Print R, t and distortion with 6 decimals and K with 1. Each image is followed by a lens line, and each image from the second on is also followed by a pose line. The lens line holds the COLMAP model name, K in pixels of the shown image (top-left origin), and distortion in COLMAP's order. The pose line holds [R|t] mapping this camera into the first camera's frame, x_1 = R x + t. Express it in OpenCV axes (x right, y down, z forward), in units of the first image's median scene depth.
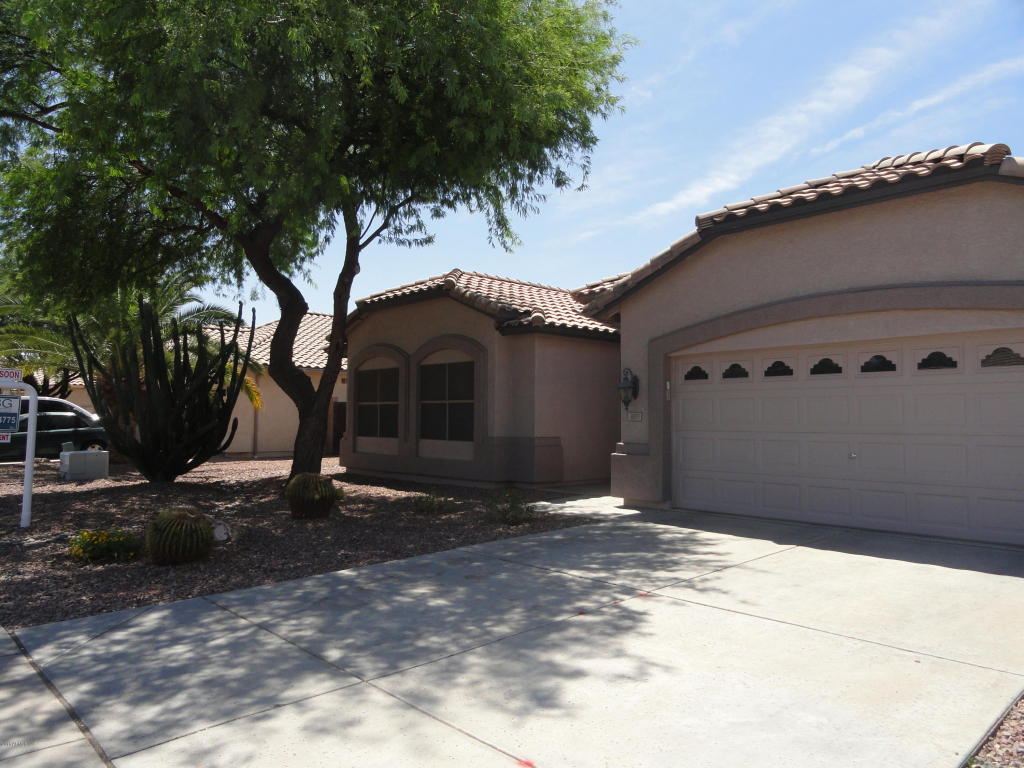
lens RADIAL K [[709.5, 0, 512.8], [0, 709.5, 385.0], [0, 0, 1]] dist [0.002438, 0.002060]
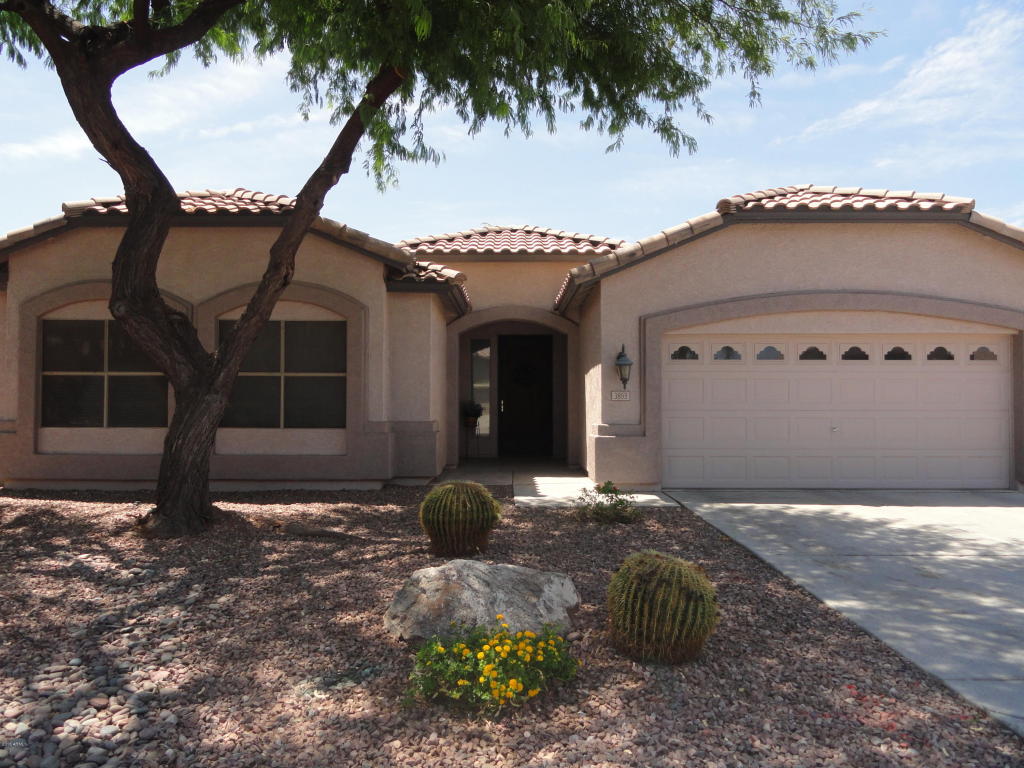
lens RADIAL K [[709.5, 0, 512.2], [0, 709.5, 383.2], [0, 0, 1]] dist [0.002438, 0.002060]
pose [[0.674925, 0.022382, 0.737547, -0.687976], [-0.036130, 0.999343, 0.002736, 0.034138], [-0.737002, -0.028494, 0.675290, 0.529296]]
